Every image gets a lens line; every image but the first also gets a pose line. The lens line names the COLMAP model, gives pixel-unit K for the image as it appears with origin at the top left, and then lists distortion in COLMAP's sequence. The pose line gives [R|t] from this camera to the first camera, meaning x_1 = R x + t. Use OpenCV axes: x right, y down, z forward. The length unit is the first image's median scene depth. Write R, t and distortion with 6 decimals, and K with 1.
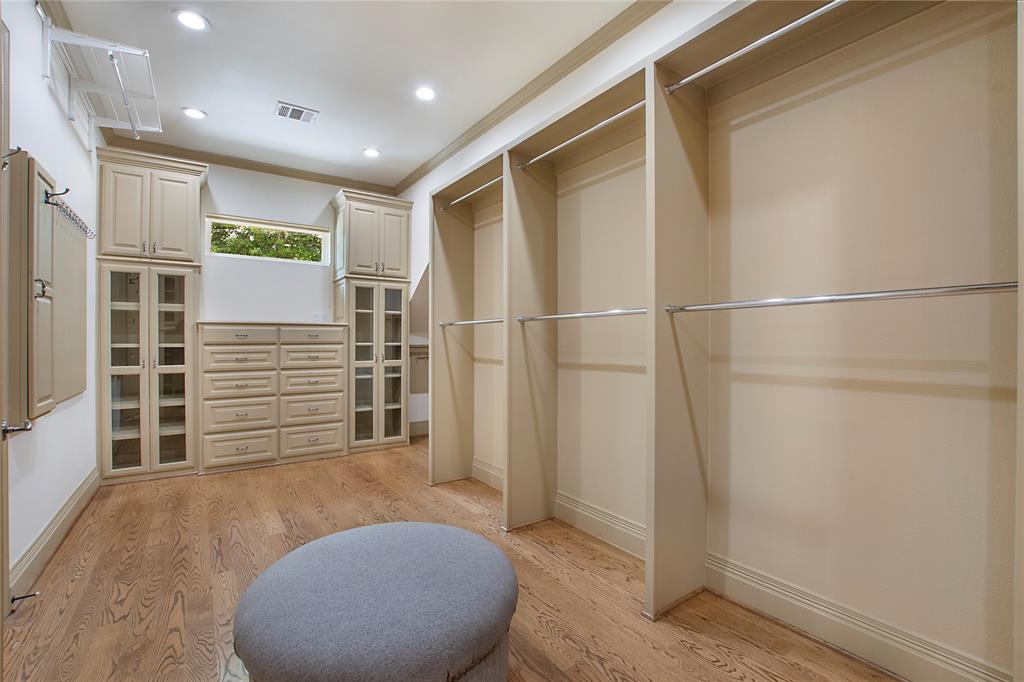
lens RADIAL K [[456.7, 0, 510.0], [0, 456.7, 343.7], [0, 0, 1]] dist [-0.021574, 0.000345]
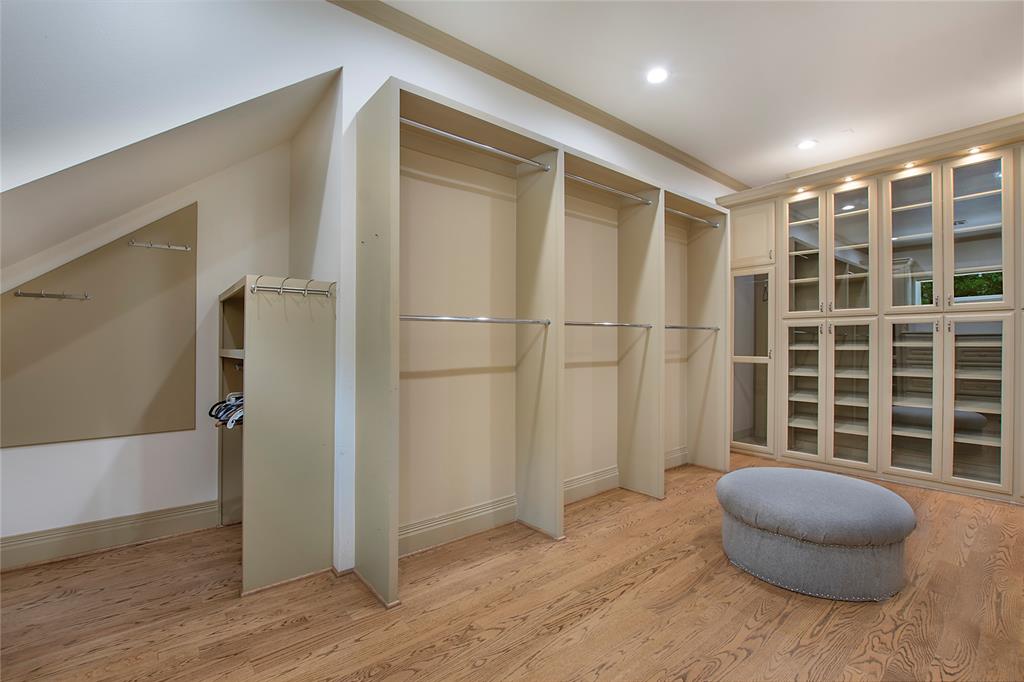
lens RADIAL K [[456.7, 0, 510.0], [0, 456.7, 343.7], [0, 0, 1]] dist [-0.021574, 0.000345]
pose [[-0.097265, 0.010405, 0.995204, -1.392967], [0.009276, 0.999911, -0.009548, 0.006469], [-0.995215, 0.008303, -0.097353, 1.735288]]
